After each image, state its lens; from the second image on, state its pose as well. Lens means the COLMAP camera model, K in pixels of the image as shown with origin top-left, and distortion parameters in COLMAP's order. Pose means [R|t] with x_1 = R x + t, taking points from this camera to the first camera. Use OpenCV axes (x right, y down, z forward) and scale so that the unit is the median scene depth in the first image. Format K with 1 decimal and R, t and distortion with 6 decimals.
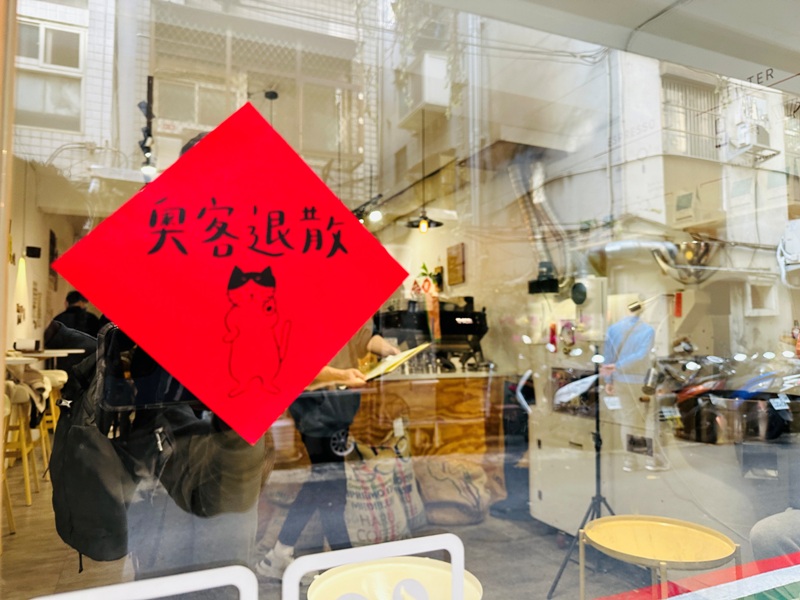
lens RADIAL K [[565.1, 0, 399.0], [0, 565.1, 288.0], [0, 0, 1]] dist [0.021626, -0.011949]
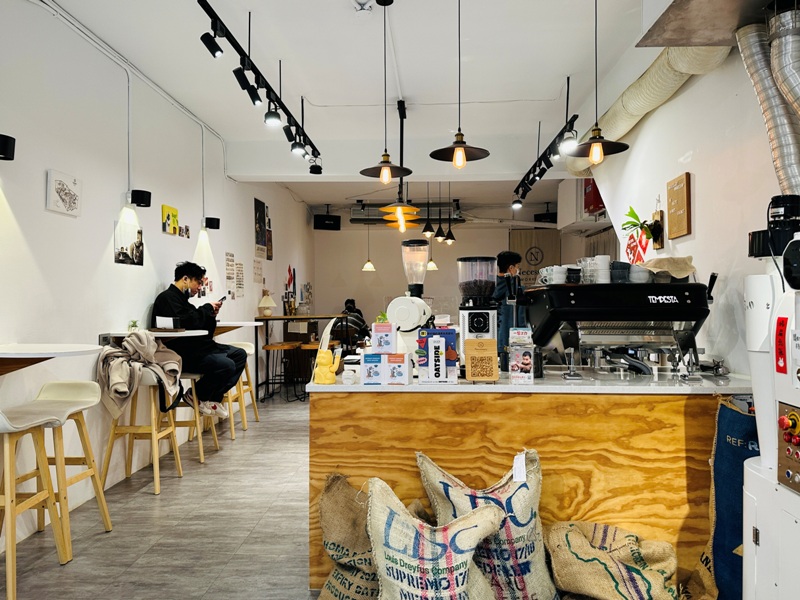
lens RADIAL K [[603.3, 0, 404.7], [0, 603.3, 297.9], [0, 0, 1]] dist [0.108733, -0.149362]
pose [[0.895606, -0.000201, -0.444849, 0.177982], [0.041981, 0.995575, 0.084070, -0.013612], [0.442864, -0.093969, 0.891651, 0.299061]]
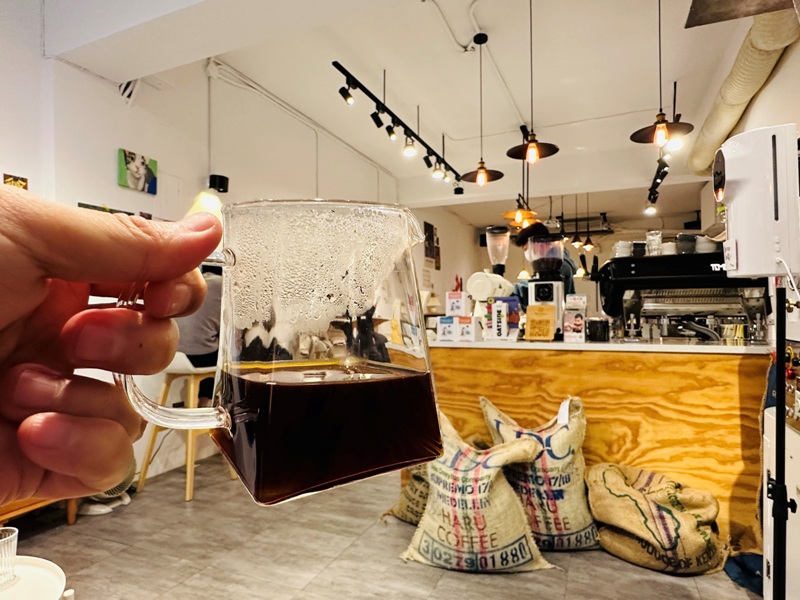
lens RADIAL K [[491.9, 0, 394.2], [0, 491.9, 310.1], [0, 0, 1]] dist [-0.008138, 0.005264]
pose [[0.671582, -0.004977, -0.740913, 0.303878], [0.071248, 0.995777, 0.057892, 0.052499], [0.737497, -0.091668, 0.669101, 0.373561]]
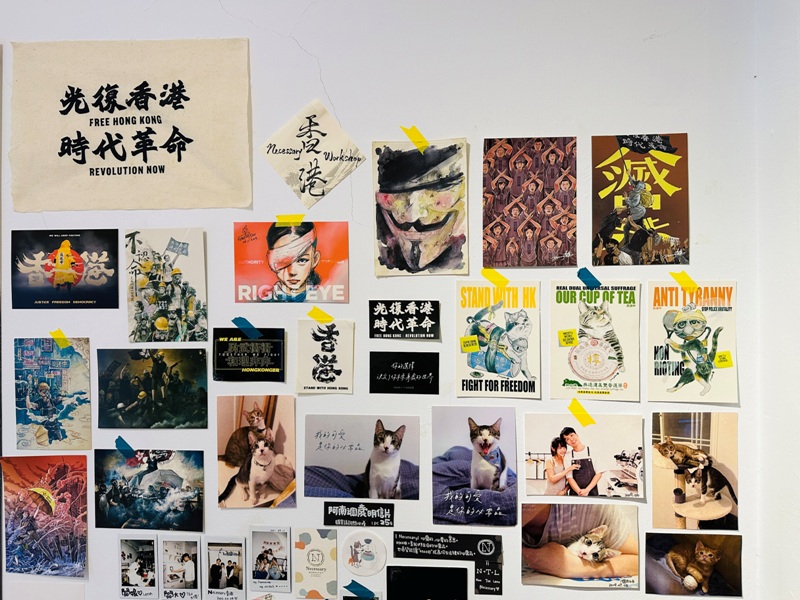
lens RADIAL K [[578.0, 0, 404.3], [0, 578.0, 303.3], [0, 0, 1]] dist [0.029183, -0.045573]
pose [[-0.486985, 0.004971, -0.873396, -0.331546], [0.077757, 0.996260, -0.037685, -0.071311], [0.869942, -0.086265, -0.485550, 0.476996]]
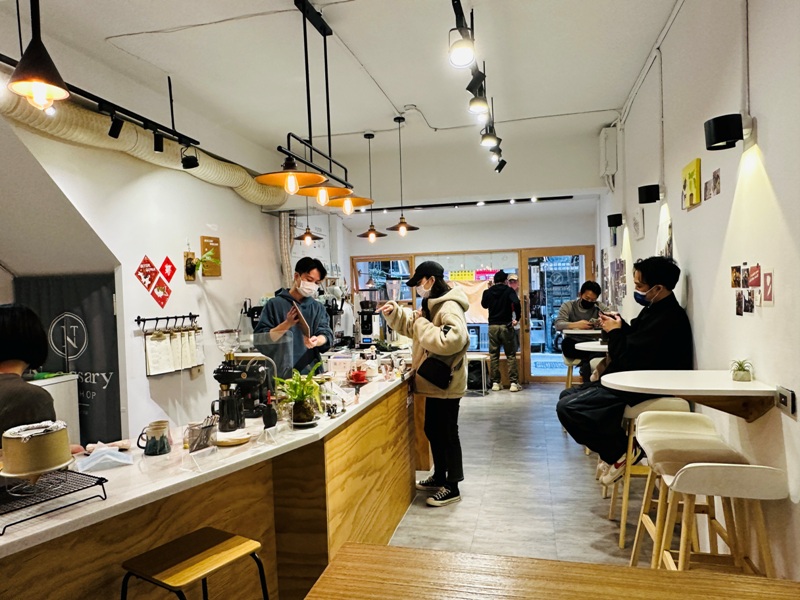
lens RADIAL K [[565.1, 0, 392.5], [0, 565.1, 303.8], [0, 0, 1]] dist [0.021626, -0.011949]
pose [[-0.784829, 0.017262, 0.619472, -1.044328], [-0.024077, 0.998008, -0.058315, 0.125228], [-0.619244, -0.060683, -0.782850, 2.147269]]
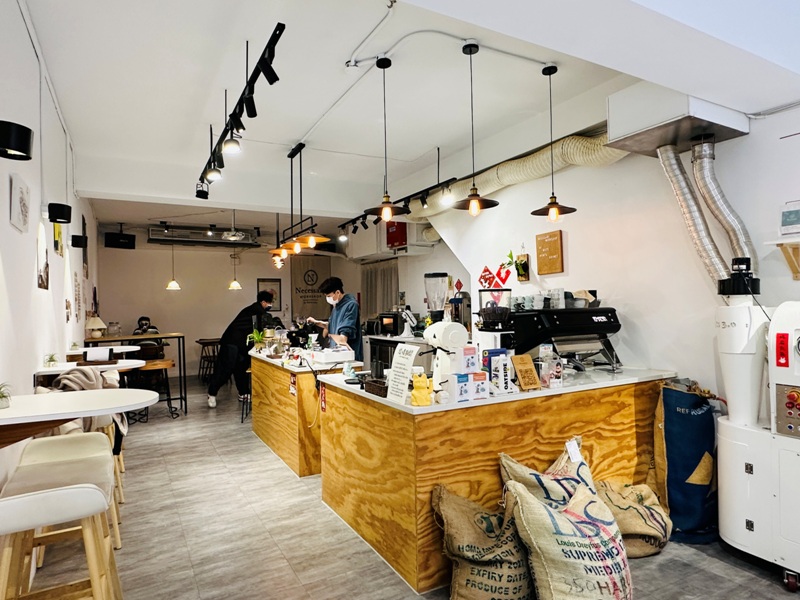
lens RADIAL K [[491.9, 0, 399.1], [0, 491.9, 301.0], [0, 0, 1]] dist [-0.008138, 0.005264]
pose [[0.996590, -0.014941, 0.081147, -0.298068], [0.008122, 0.996456, 0.083723, -0.043788], [-0.082110, -0.082779, 0.993180, 0.268641]]
